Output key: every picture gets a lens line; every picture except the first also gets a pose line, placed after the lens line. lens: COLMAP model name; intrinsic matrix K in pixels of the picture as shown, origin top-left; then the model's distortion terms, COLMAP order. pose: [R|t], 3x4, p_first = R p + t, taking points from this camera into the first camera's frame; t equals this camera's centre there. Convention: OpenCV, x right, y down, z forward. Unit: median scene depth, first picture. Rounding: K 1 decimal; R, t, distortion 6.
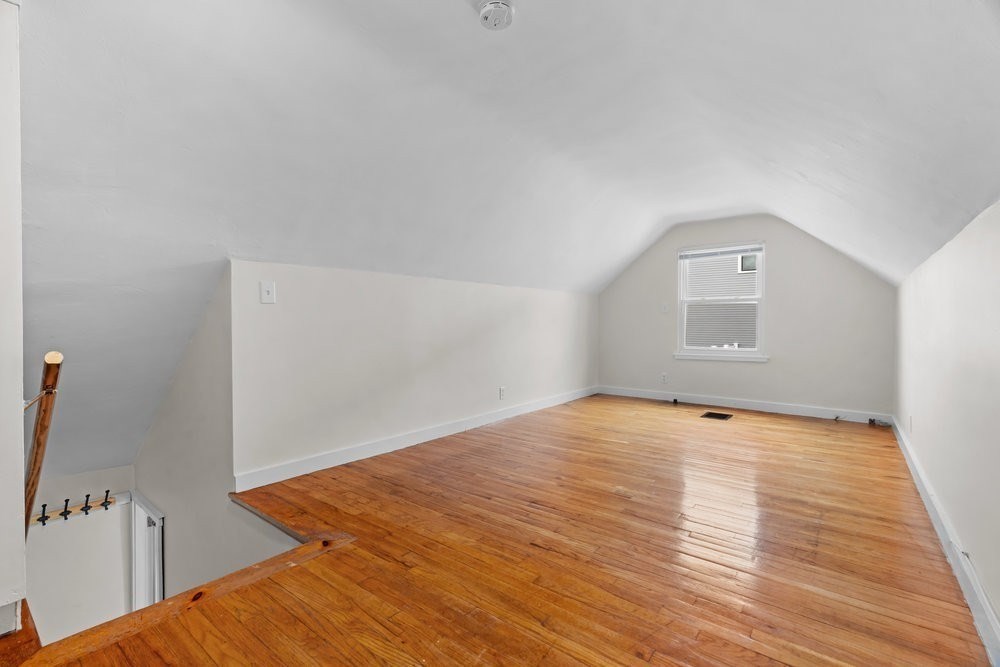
lens RADIAL K [[450.0, 0, 493.5], [0, 450.0, 331.1], [0, 0, 1]] dist [0.000641, 0.000277]
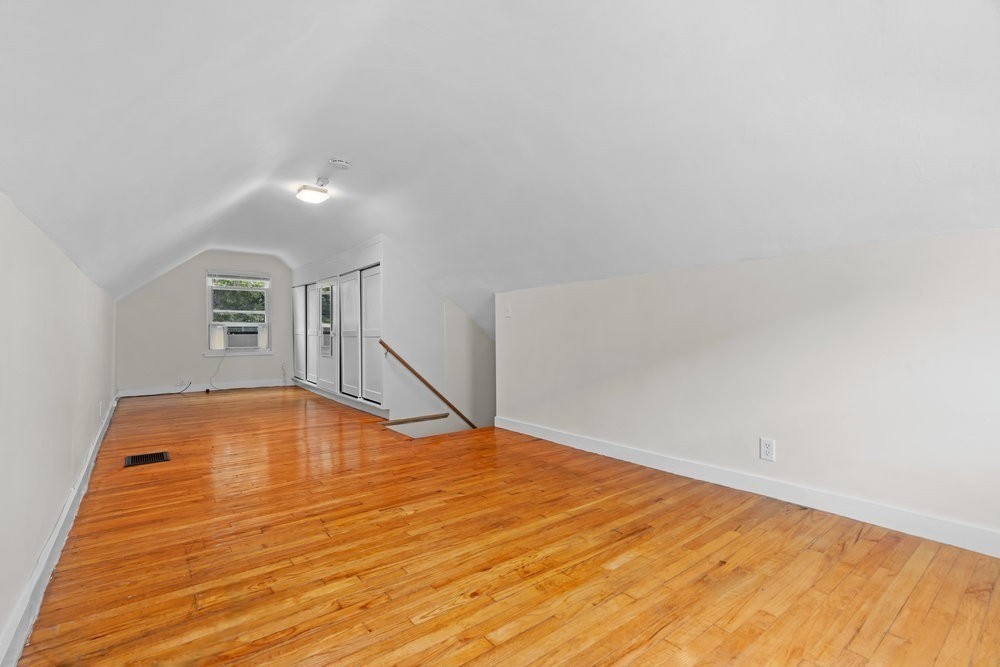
lens RADIAL K [[450.0, 0, 493.5], [0, 450.0, 331.1], [0, 0, 1]] dist [0.000641, 0.000277]
pose [[-0.244101, -0.003188, -0.969744, 1.221379], [-0.004116, 0.999989, -0.002251, -0.008711], [0.969741, 0.003441, -0.244112, 1.527502]]
